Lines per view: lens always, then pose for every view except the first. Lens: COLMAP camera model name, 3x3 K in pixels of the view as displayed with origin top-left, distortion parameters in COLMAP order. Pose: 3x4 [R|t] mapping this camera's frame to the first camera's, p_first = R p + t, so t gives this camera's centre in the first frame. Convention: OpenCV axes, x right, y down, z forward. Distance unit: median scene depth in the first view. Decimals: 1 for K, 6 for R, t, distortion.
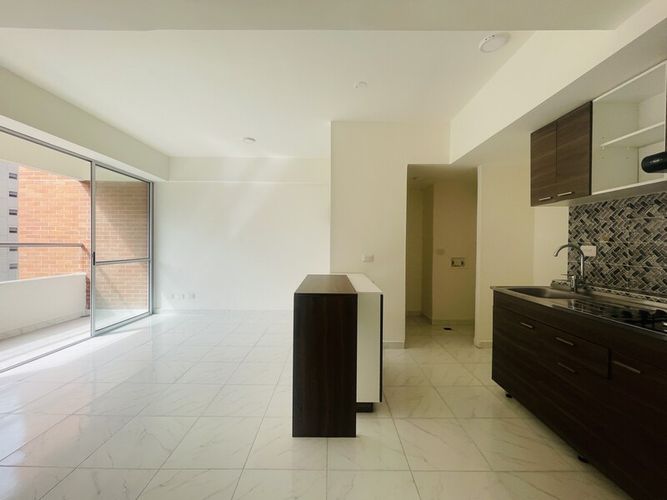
lens RADIAL K [[279.8, 0, 331.7], [0, 279.8, 248.6], [0, 0, 1]] dist [0.001307, 0.000643]
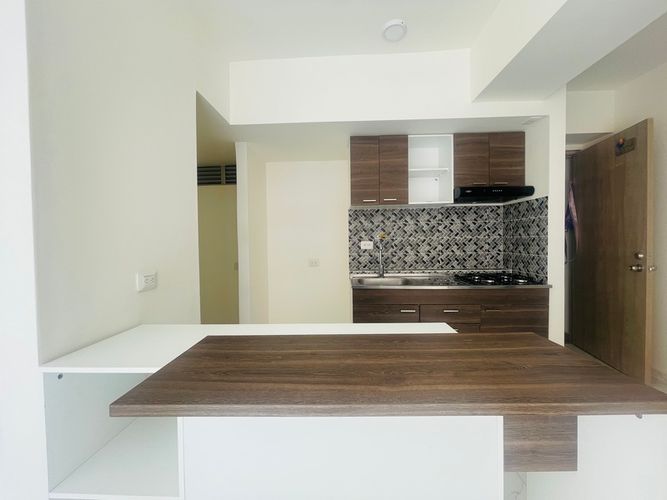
lens RADIAL K [[263.7, 0, 333.5], [0, 263.7, 250.0], [0, 0, 1]] dist [0.000615, 0.000084]
pose [[0.043472, -0.040551, 0.998231, -0.343248], [0.028164, 0.998829, 0.039348, -0.023530], [-0.998658, 0.026404, 0.044563, 1.142897]]
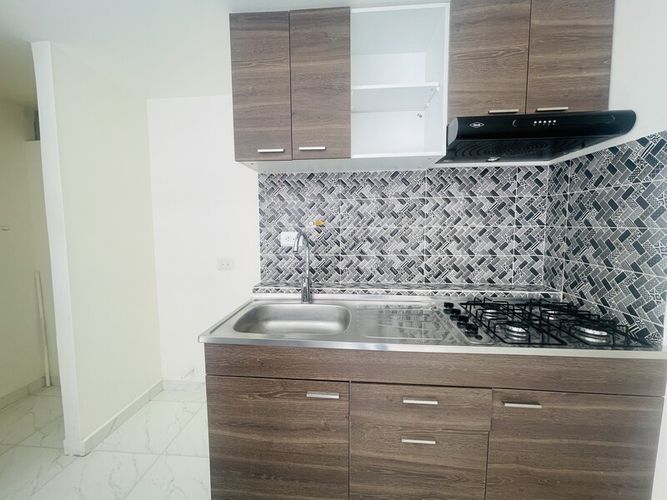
lens RADIAL K [[279.8, 0, 331.7], [0, 279.8, 248.6], [0, 0, 1]] dist [0.001307, 0.000643]
pose [[0.091110, -0.092233, 0.991560, 0.205672], [0.019985, 0.995670, 0.090779, -0.032512], [-0.995640, 0.011545, 0.092559, 0.858286]]
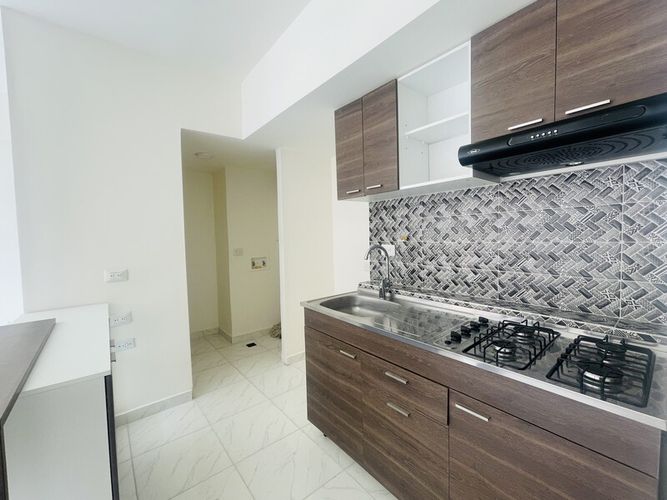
lens RADIAL K [[279.8, 0, 331.7], [0, 279.8, 248.6], [0, 0, 1]] dist [0.001307, 0.000643]
pose [[0.775974, -0.059055, 0.627994, 0.180770], [0.038828, 0.998192, 0.045890, -0.049606], [-0.629569, -0.011226, 0.776864, 0.398120]]
